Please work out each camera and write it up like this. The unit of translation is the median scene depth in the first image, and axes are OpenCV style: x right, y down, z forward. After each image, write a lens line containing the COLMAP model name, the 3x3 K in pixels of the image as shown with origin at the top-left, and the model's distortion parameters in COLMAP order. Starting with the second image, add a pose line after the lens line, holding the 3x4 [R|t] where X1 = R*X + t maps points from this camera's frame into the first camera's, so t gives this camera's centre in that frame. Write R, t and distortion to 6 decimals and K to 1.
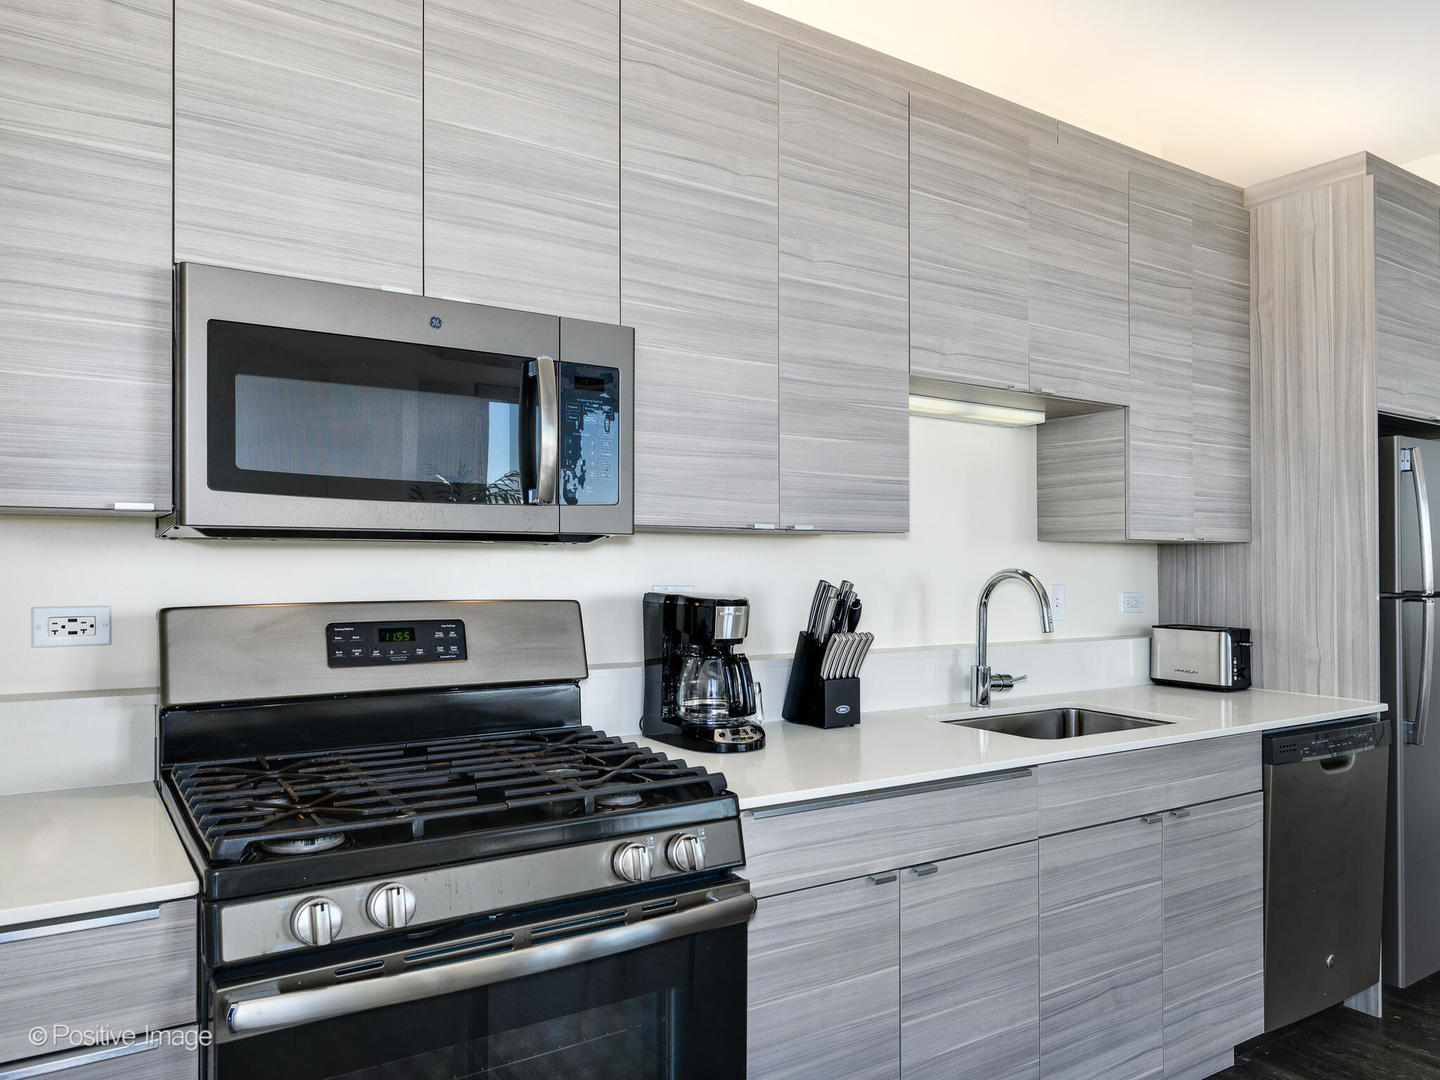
lens RADIAL K [[1038.4, 0, 812.0], [0, 1038.4, 559.8], [0, 0, 1]] dist [-0.000053, -0.000441]
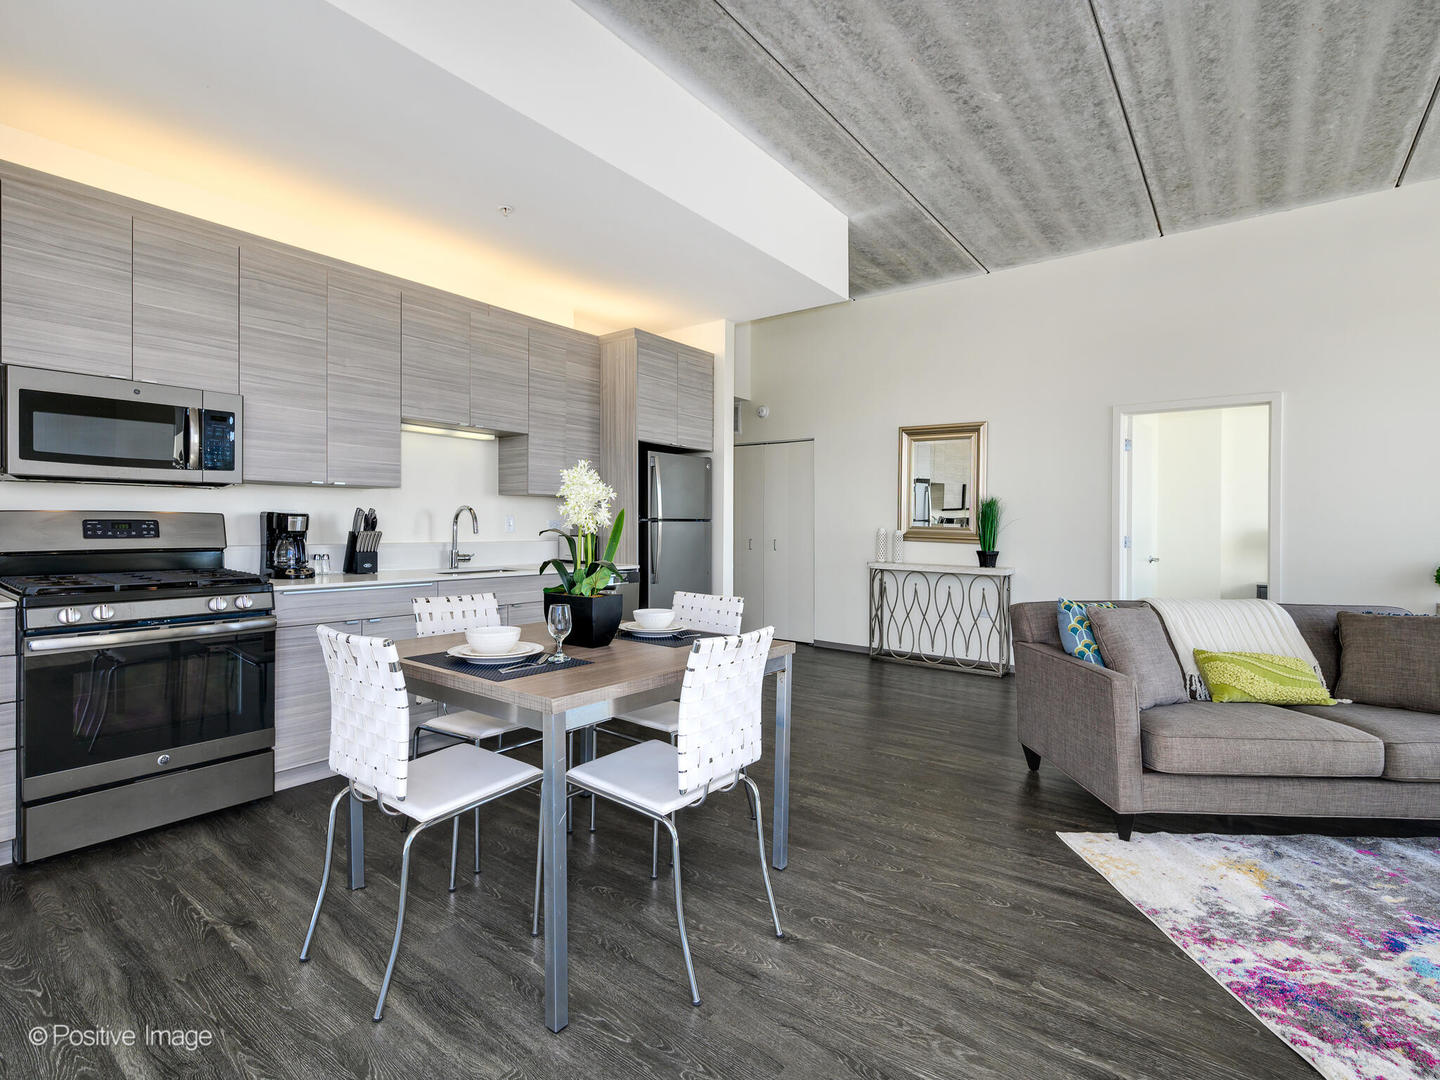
lens RADIAL K [[687.7, 0, 718.8], [0, 687.7, 526.0], [0, 0, 1]] dist [-0.000795, -0.000430]
pose [[0.962619, 0.003533, 0.270837, 0.390033], [-0.005709, 0.999957, 0.007246, 0.047601], [-0.270800, -0.008521, 0.962598, -0.691329]]
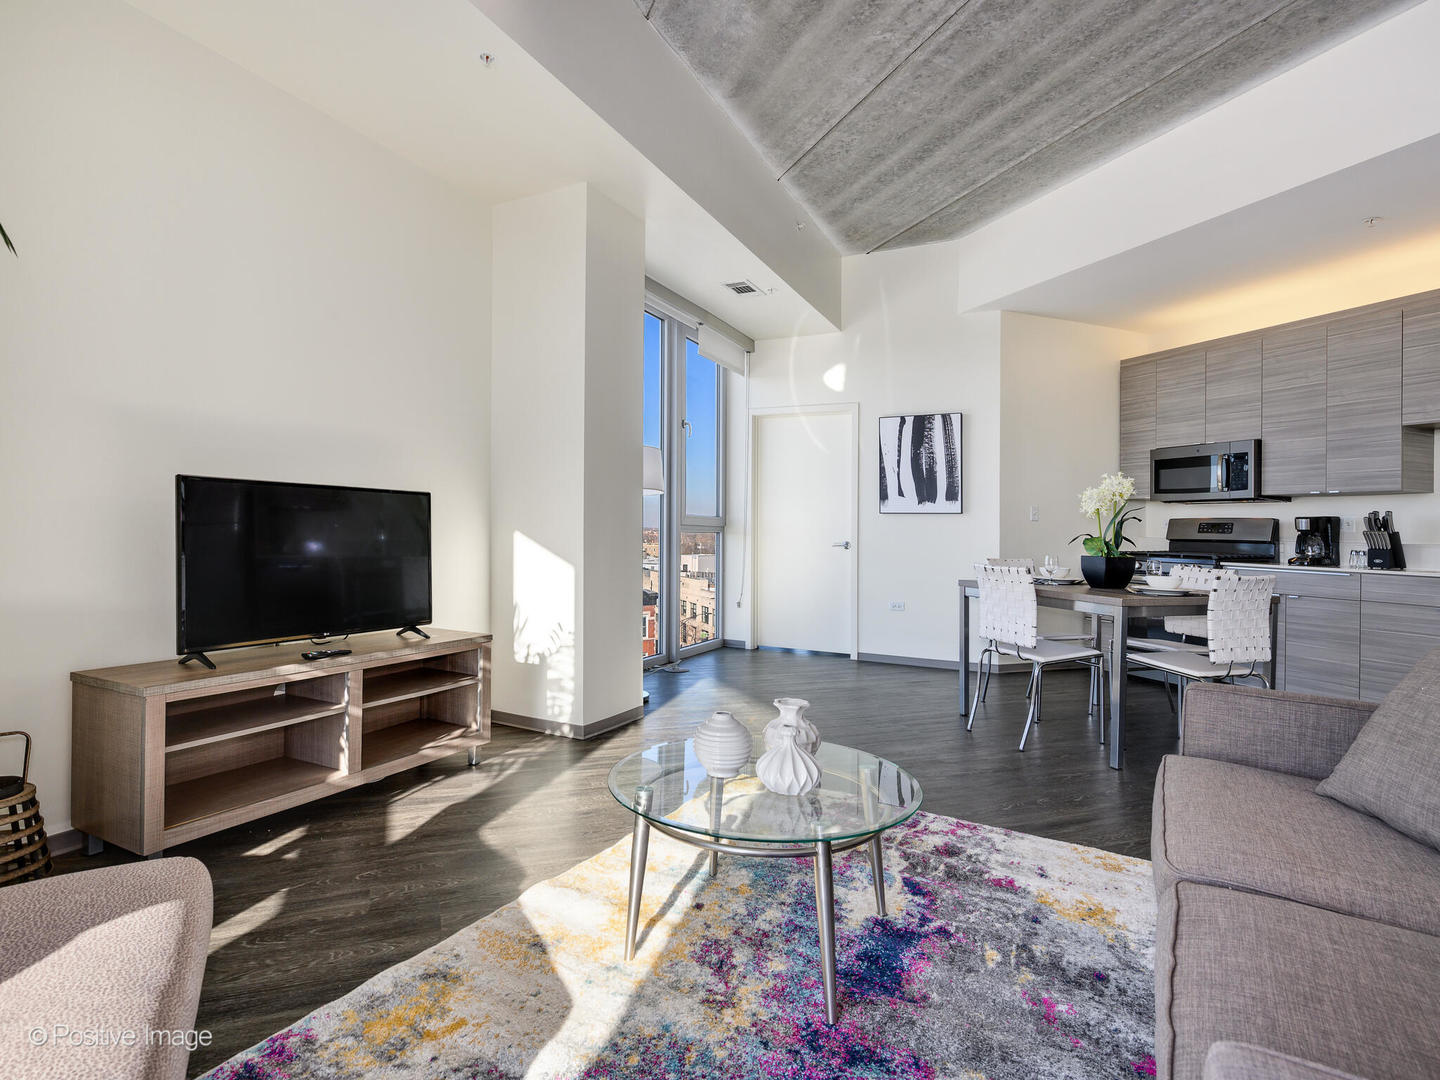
lens RADIAL K [[687.7, 0, 718.8], [0, 687.7, 526.0], [0, 0, 1]] dist [-0.000795, -0.000430]
pose [[-0.240375, -0.005750, -0.970663, 2.242926], [-0.015671, 0.999875, -0.002042, 0.093337], [0.970554, 0.014720, -0.240435, -0.180033]]
